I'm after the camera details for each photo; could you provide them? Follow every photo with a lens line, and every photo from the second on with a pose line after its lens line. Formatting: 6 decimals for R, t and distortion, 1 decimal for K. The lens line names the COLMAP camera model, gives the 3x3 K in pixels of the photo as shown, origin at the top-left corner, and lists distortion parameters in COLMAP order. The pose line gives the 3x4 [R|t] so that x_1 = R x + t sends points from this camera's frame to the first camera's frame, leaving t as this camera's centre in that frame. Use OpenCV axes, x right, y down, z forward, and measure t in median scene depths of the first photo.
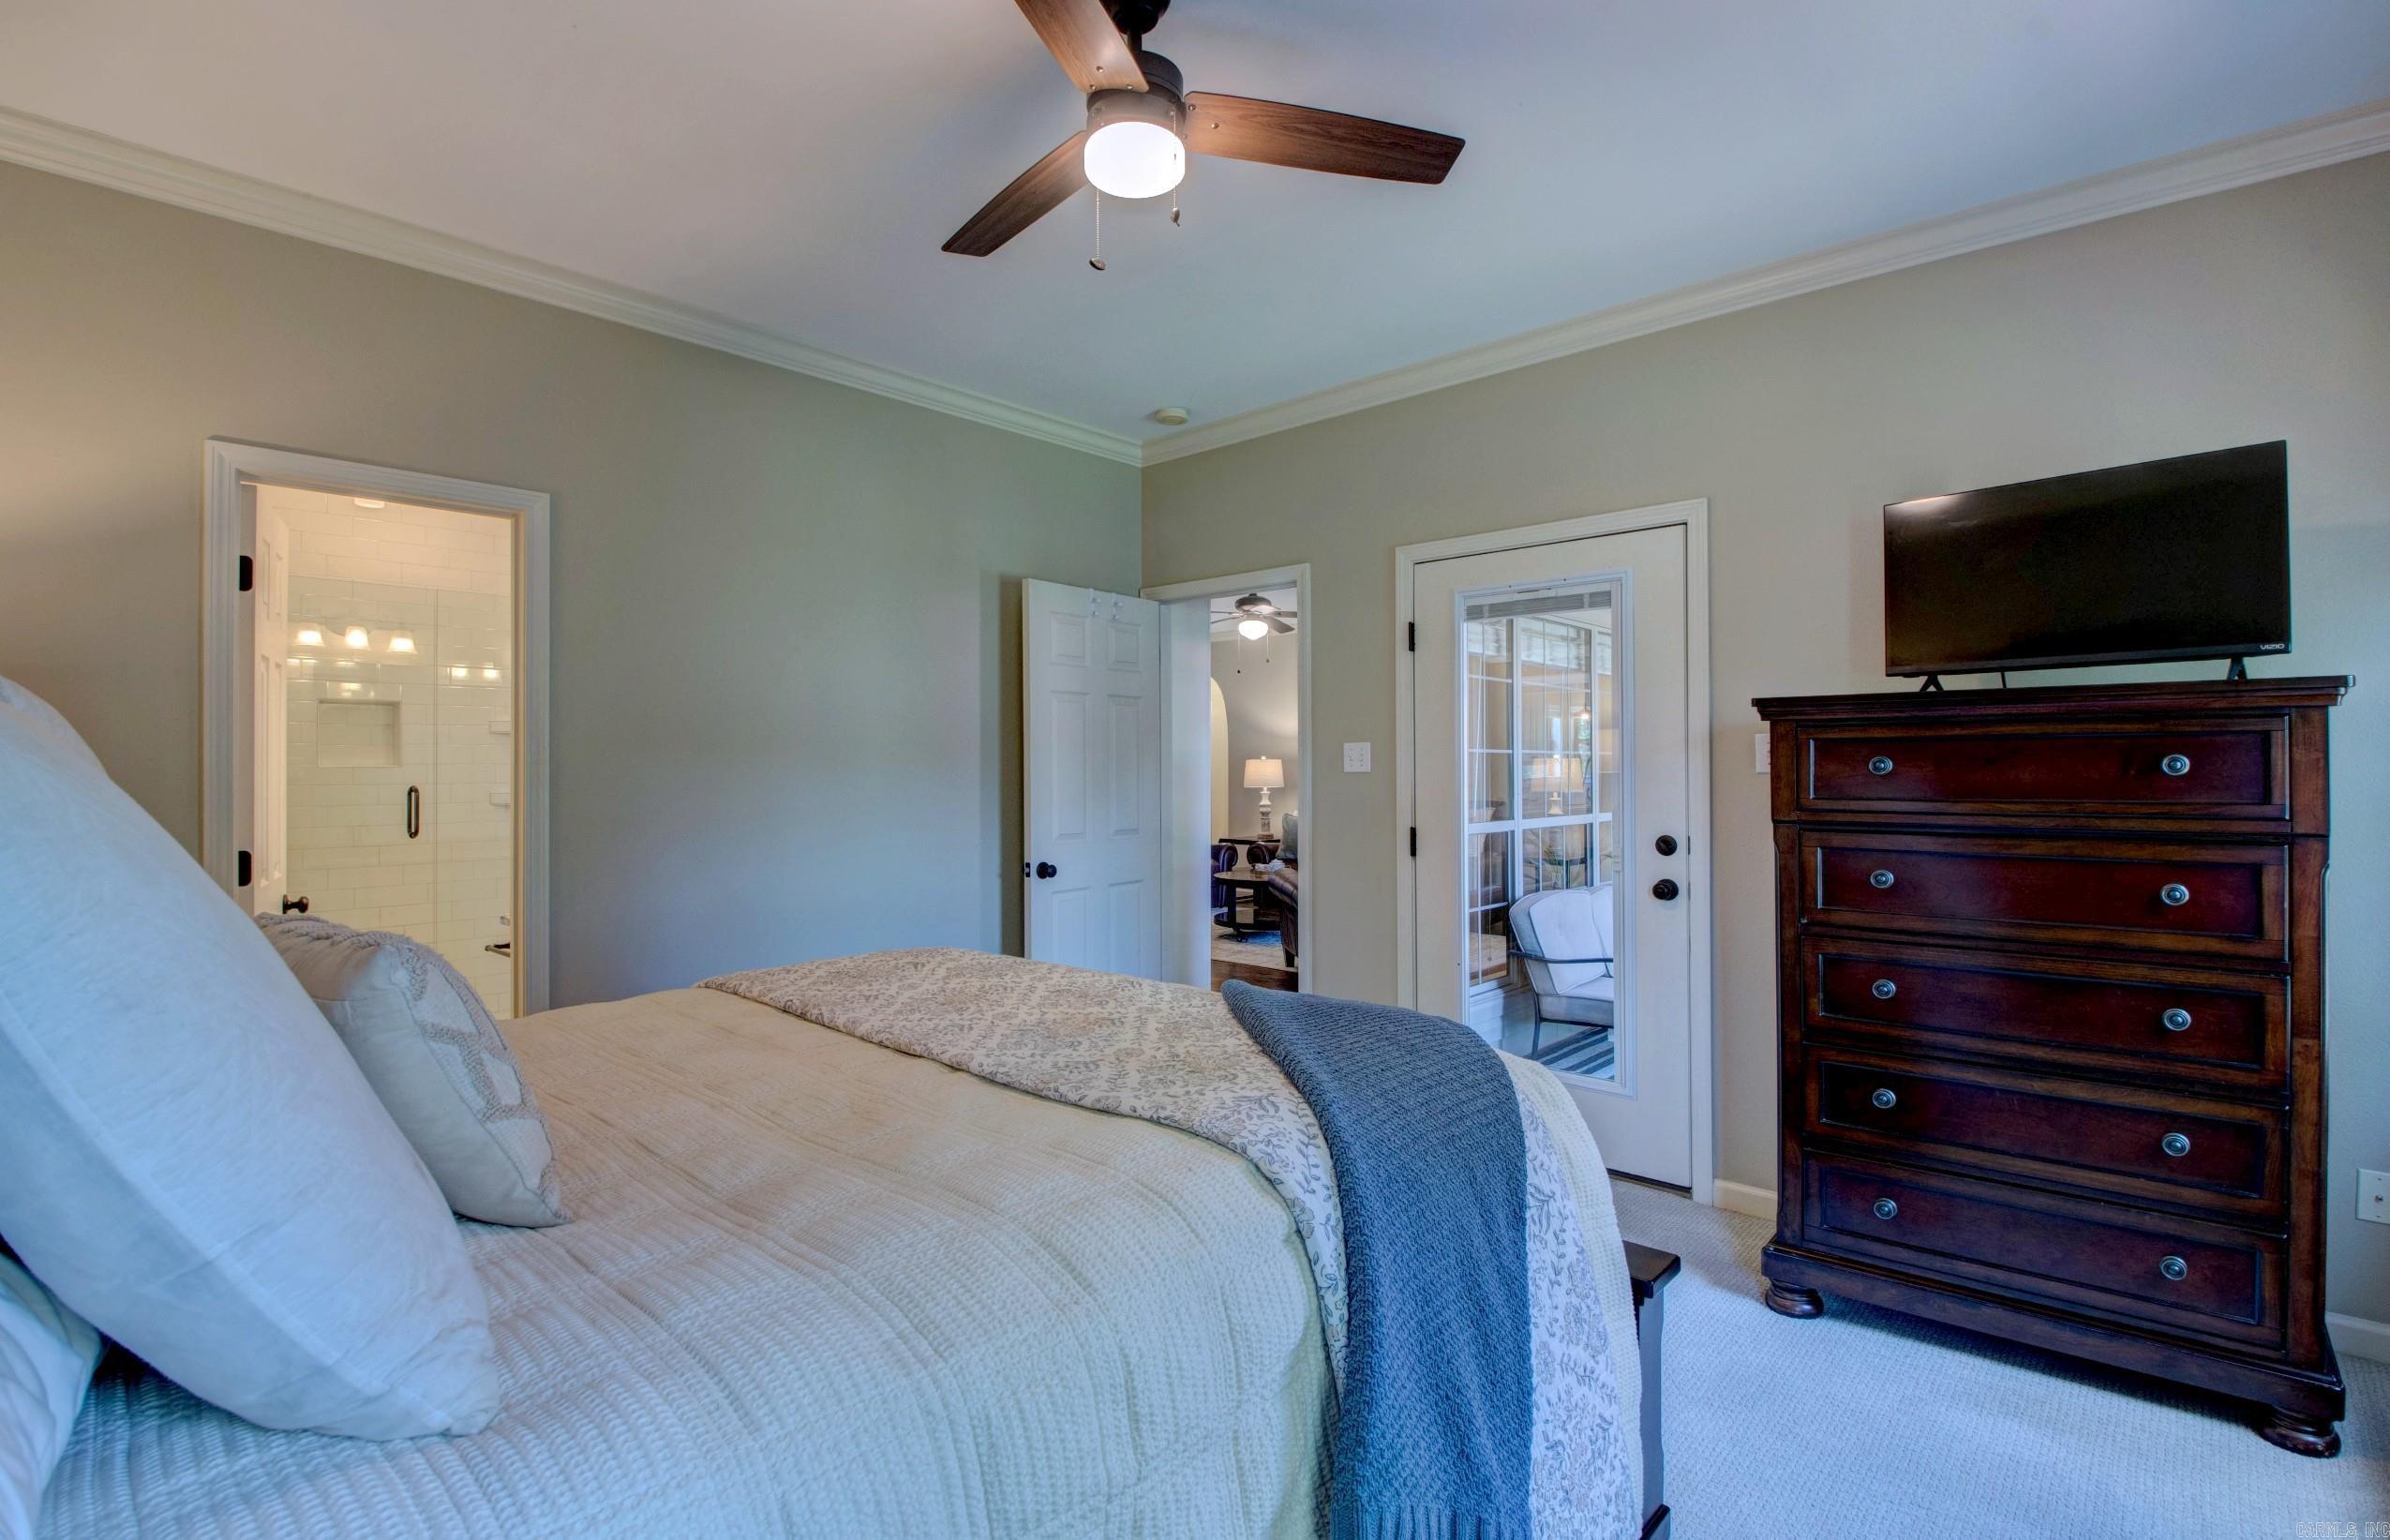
lens RADIAL K [[1116.4, 0, 1182.8], [0, 1116.4, 759.6], [0, 0, 1]] dist [0.003883, 0.000110]
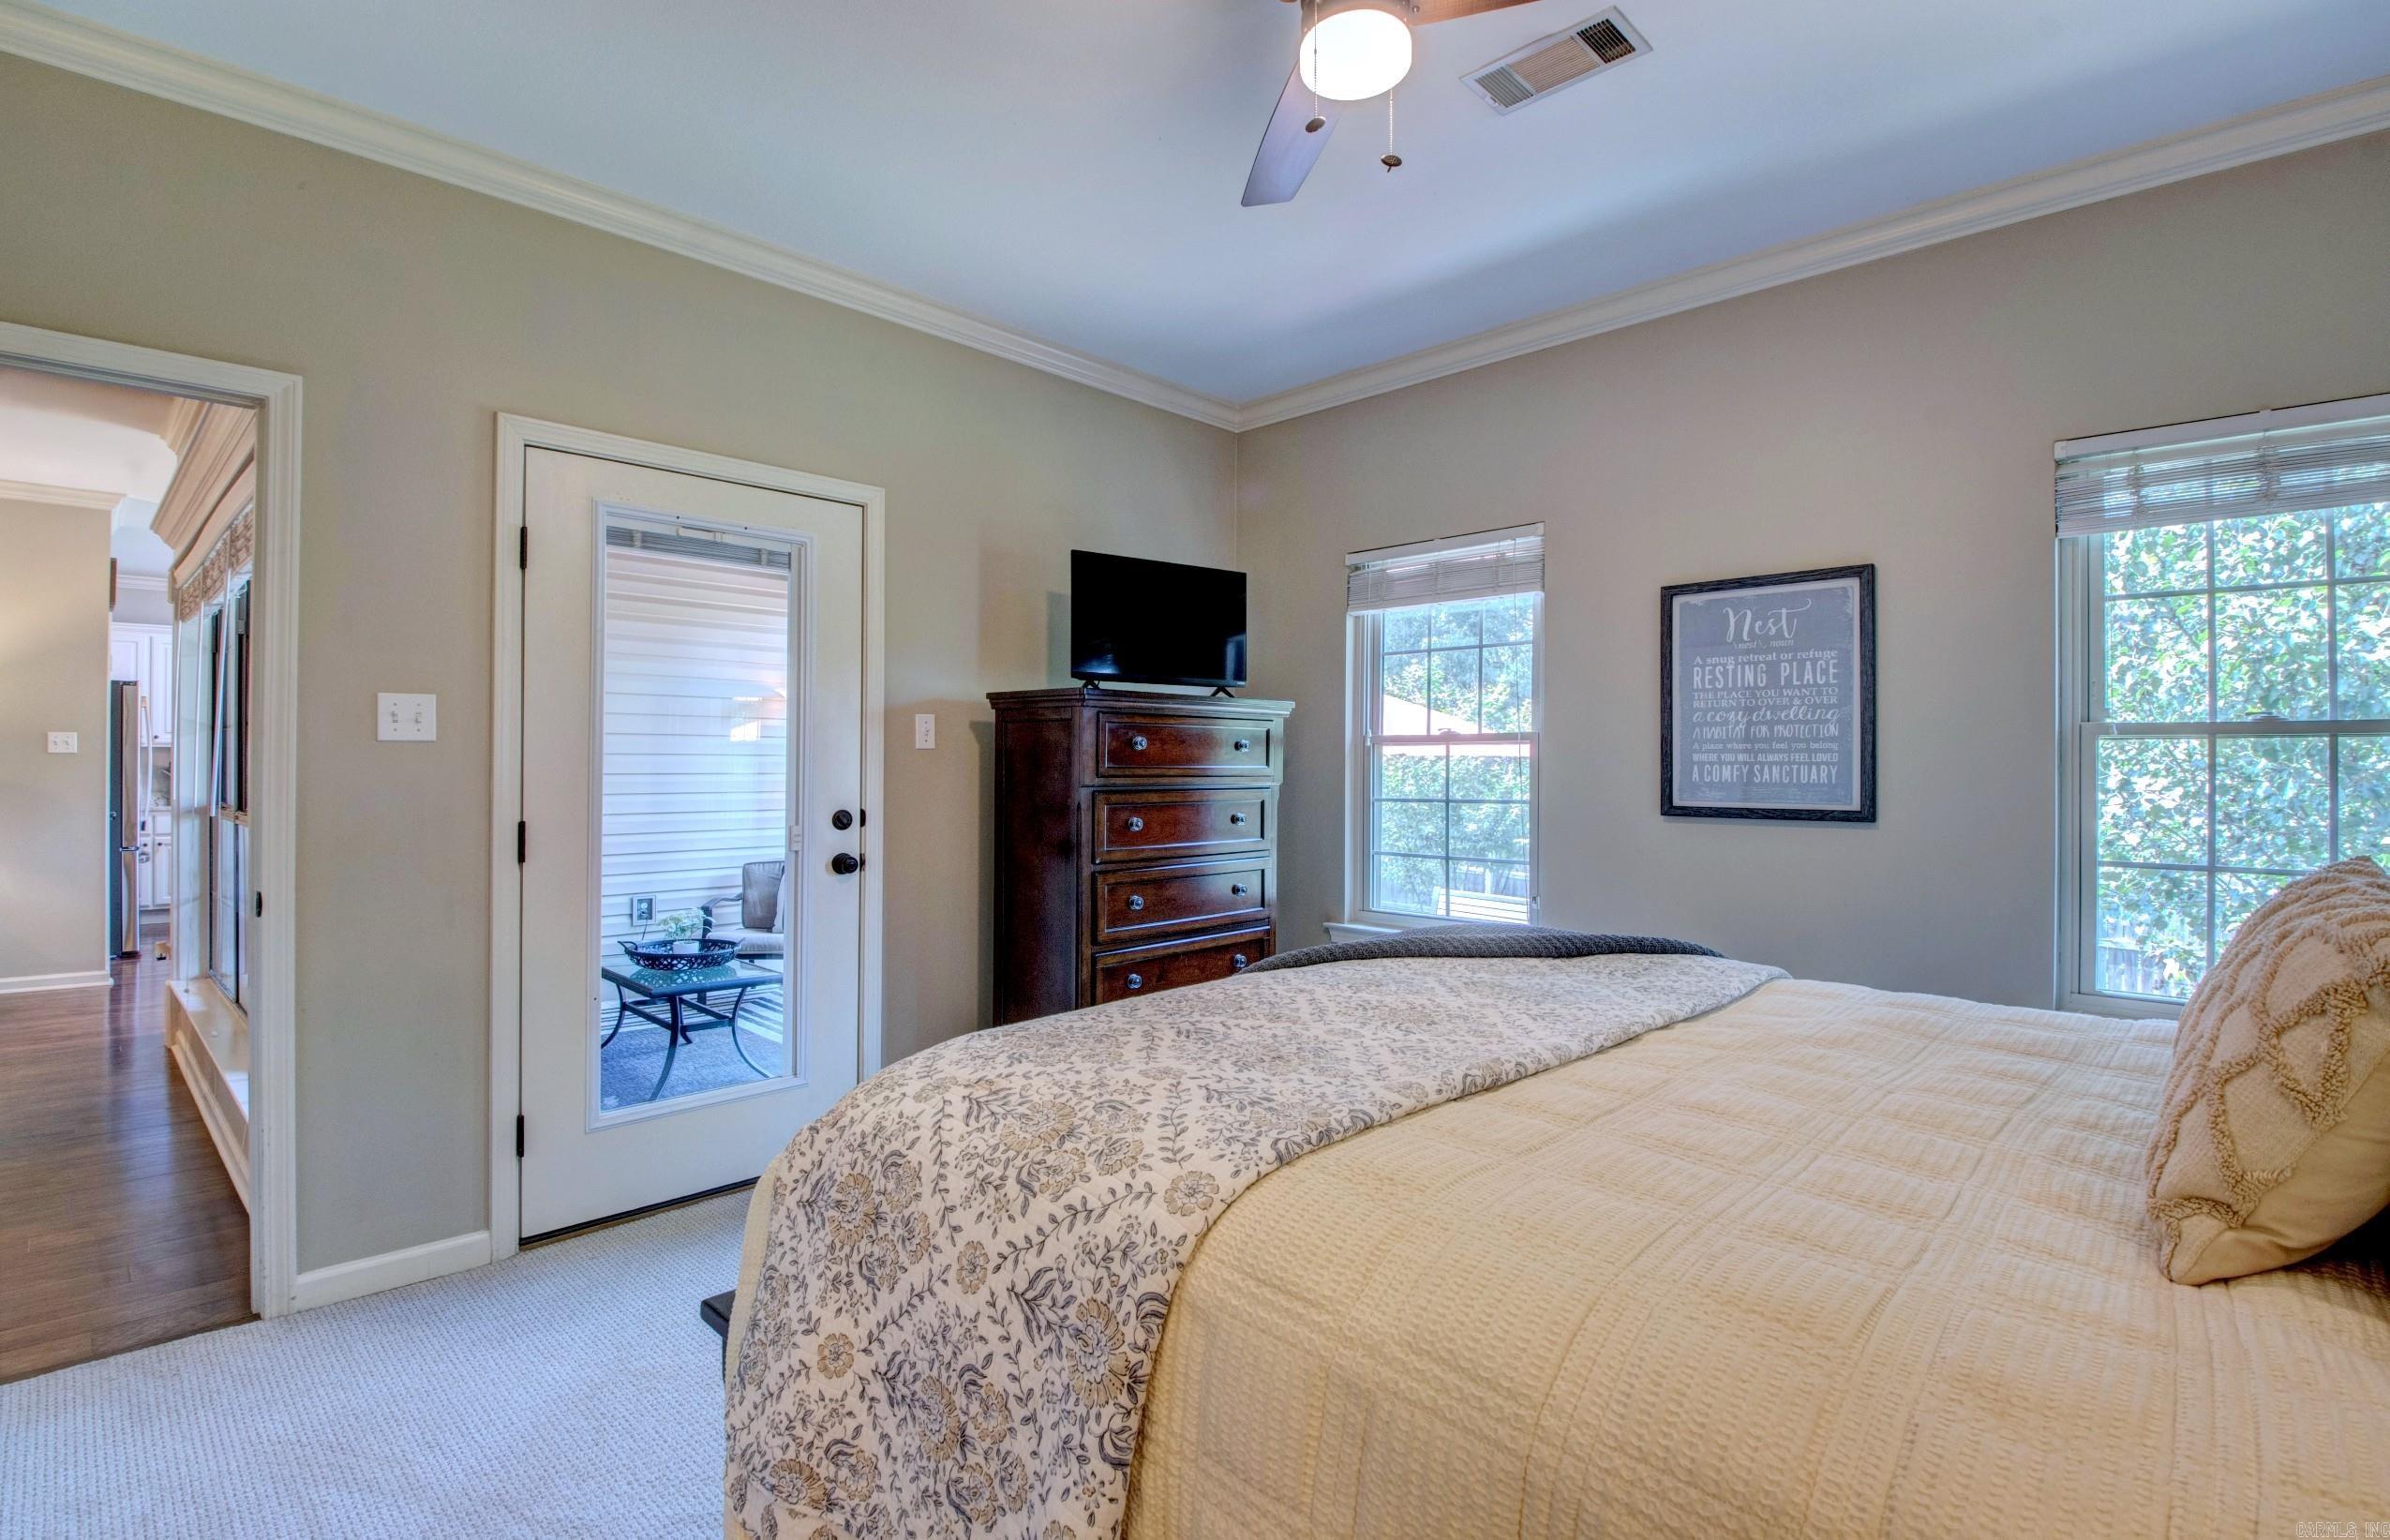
lens RADIAL K [[1116.4, 0, 1182.8], [0, 1116.4, 759.6], [0, 0, 1]] dist [0.003883, 0.000110]
pose [[0.038173, 0.009086, 0.999230, -0.565562], [-0.011667, 0.999895, -0.008647, 0.027916], [-0.999203, -0.011328, 0.038275, 0.660209]]
